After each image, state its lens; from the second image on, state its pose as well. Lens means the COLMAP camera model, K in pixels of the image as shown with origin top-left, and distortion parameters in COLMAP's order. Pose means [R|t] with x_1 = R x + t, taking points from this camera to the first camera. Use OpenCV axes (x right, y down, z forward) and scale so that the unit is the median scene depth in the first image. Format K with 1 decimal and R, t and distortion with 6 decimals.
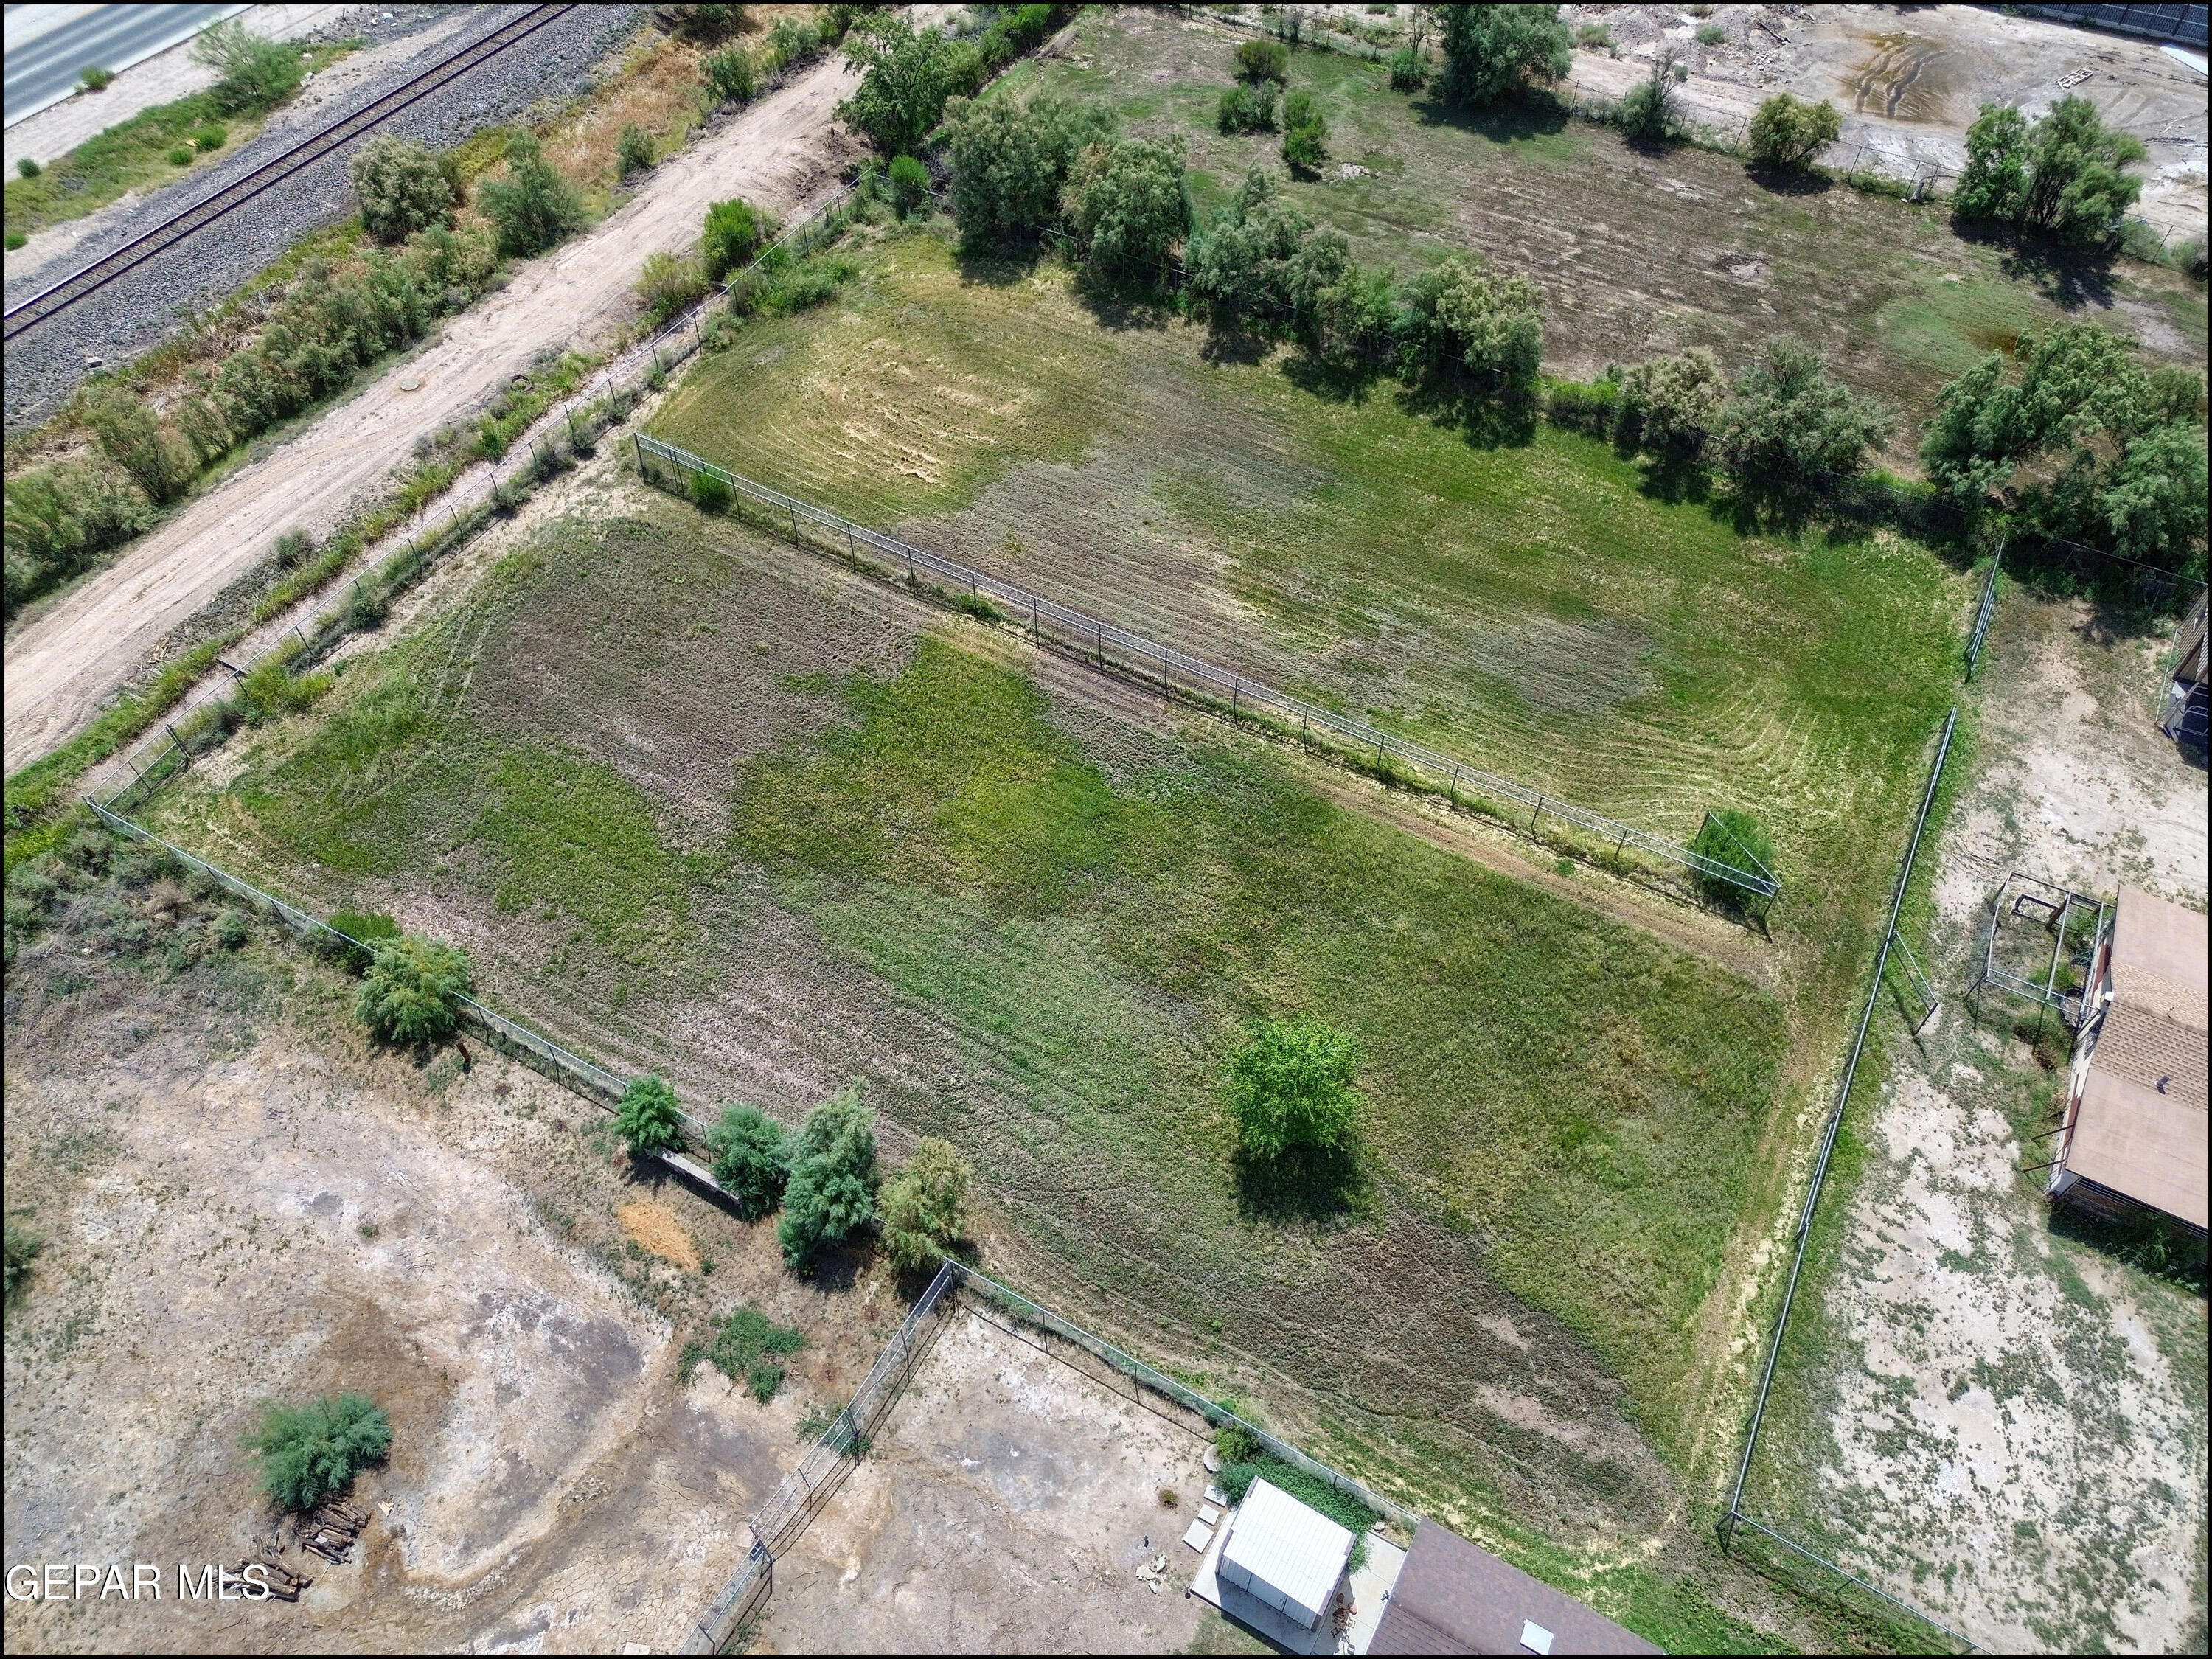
lens RADIAL K [[1571.6, 0, 1110.8], [0, 1571.6, 825.9], [0, 0, 1]] dist [0.069764, -0.067930]
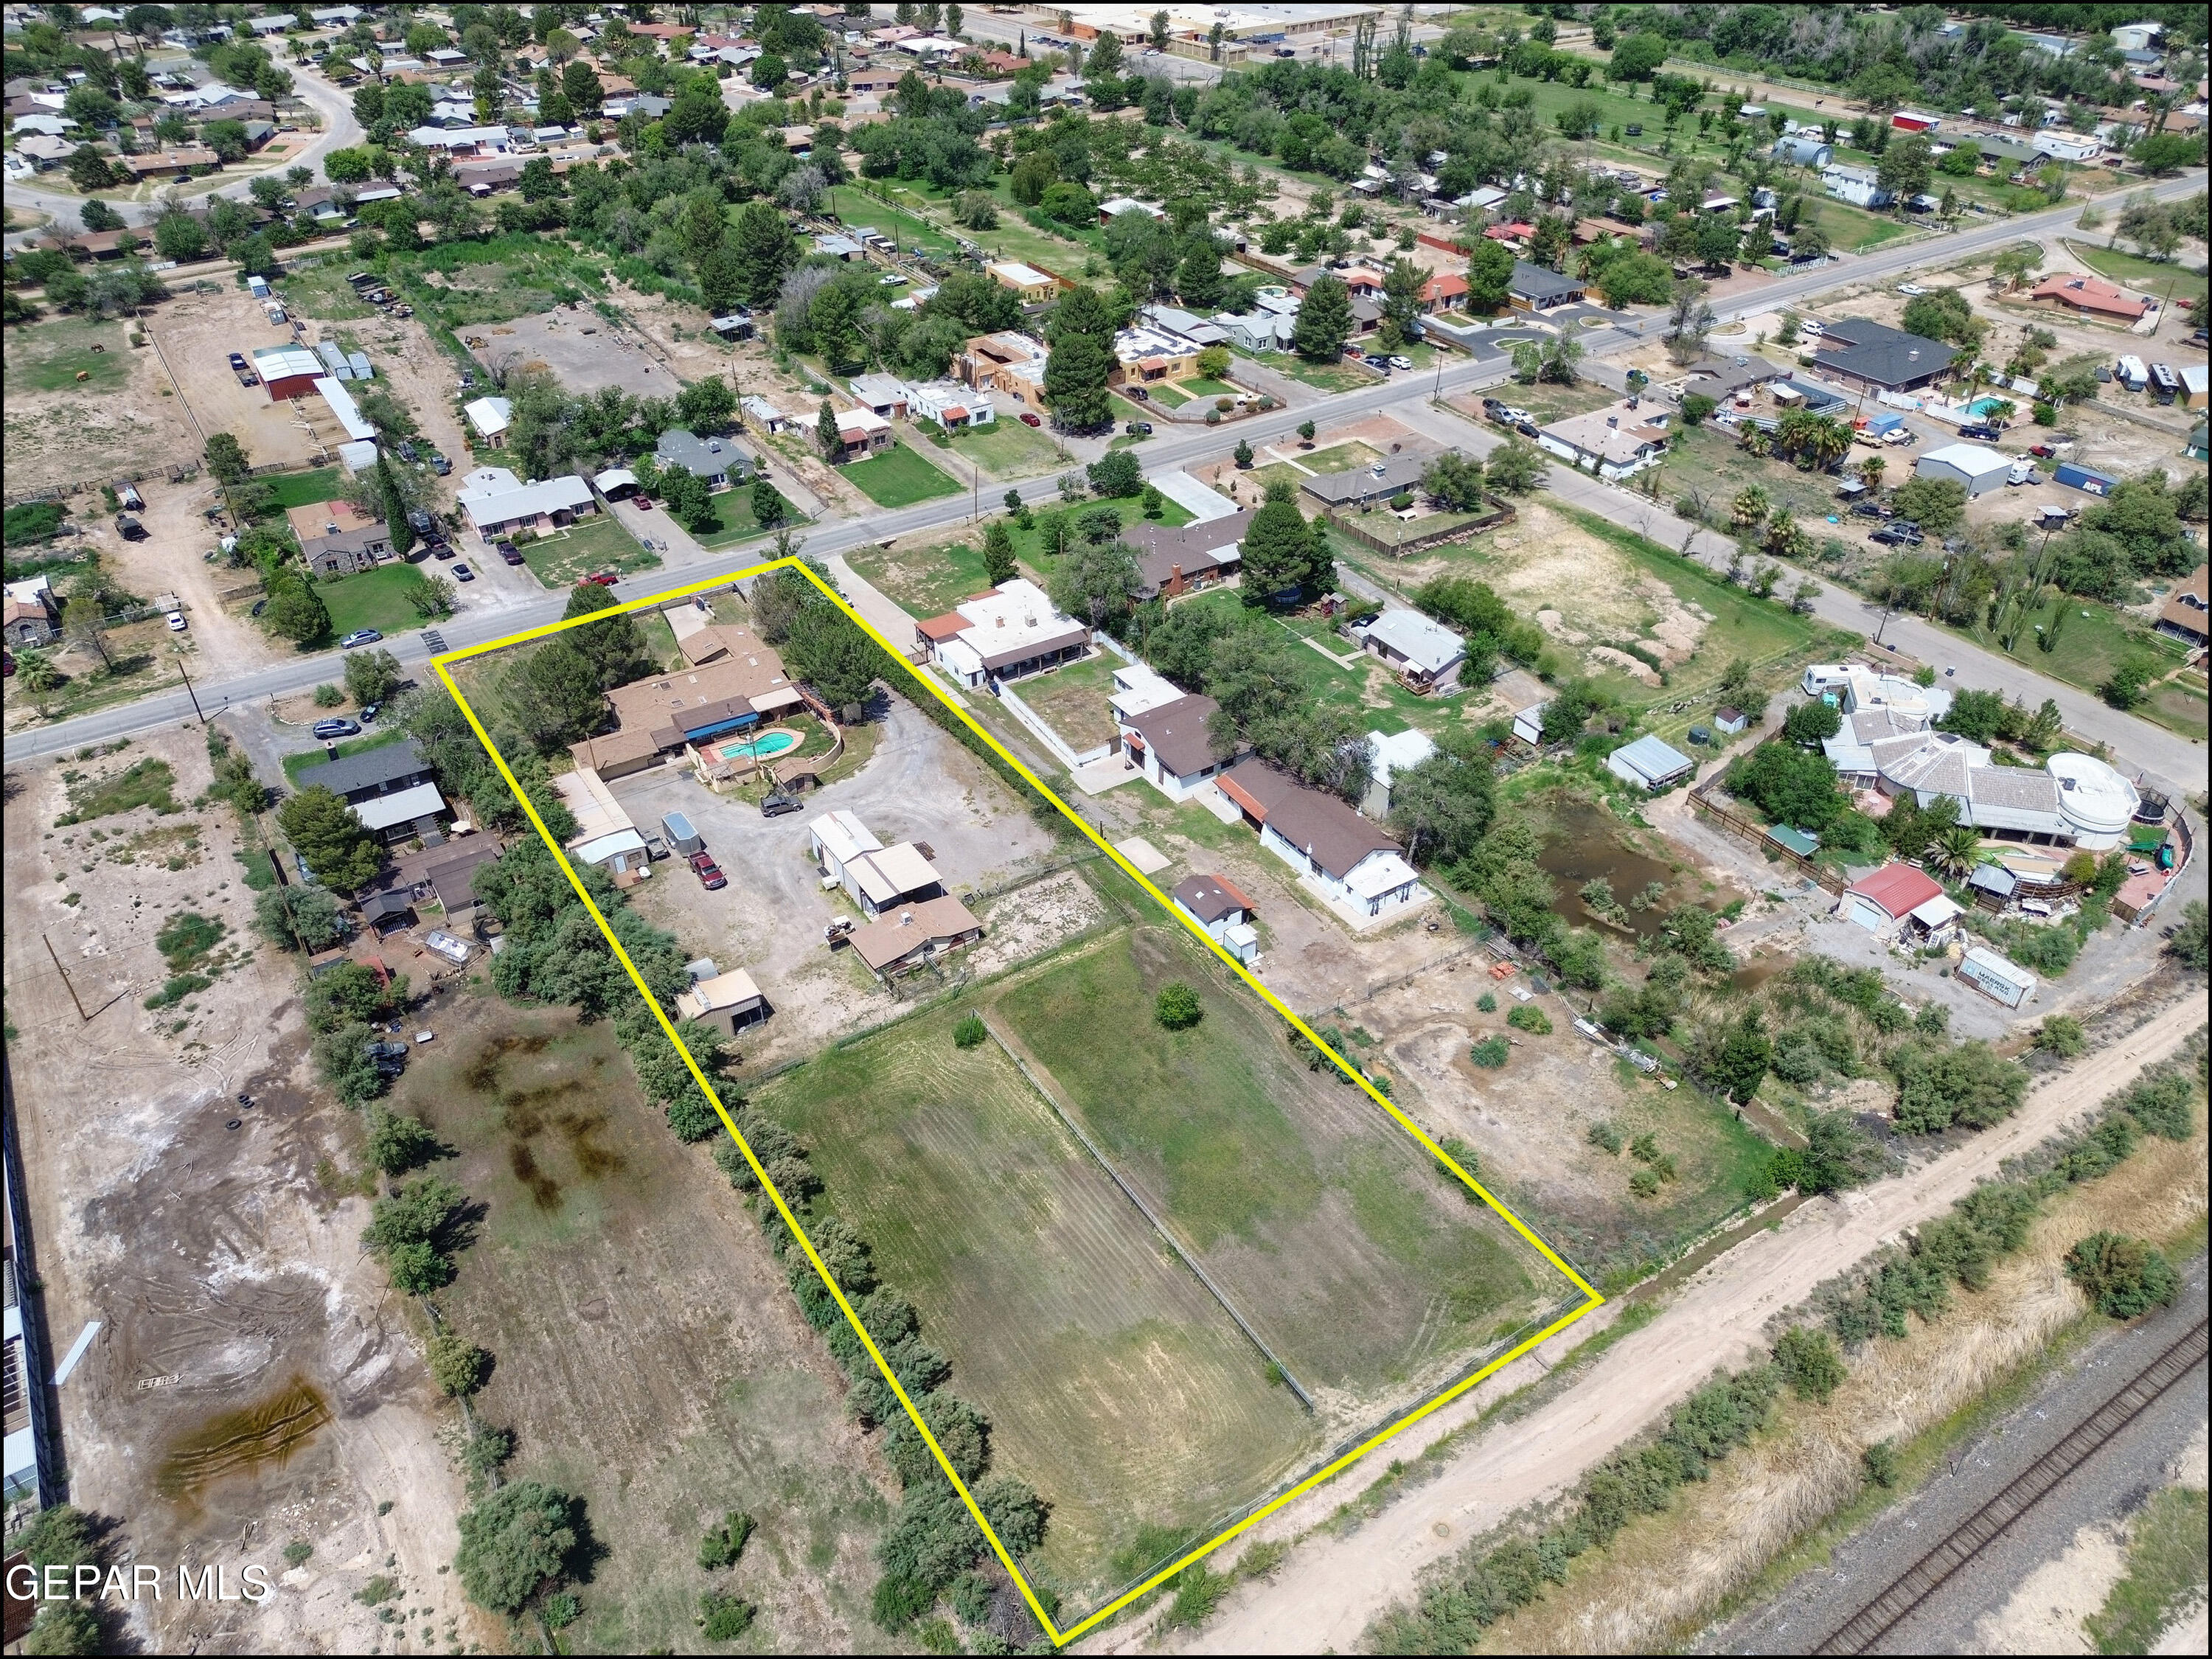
lens RADIAL K [[1571.6, 0, 1110.8], [0, 1571.6, 825.9], [0, 0, 1]] dist [0.069764, -0.067930]
pose [[-0.887540, -0.272216, 0.371713, -0.680244], [0.357896, 0.100723, 0.928313, -2.307962], [-0.290142, 0.956950, 0.008029, 0.570341]]
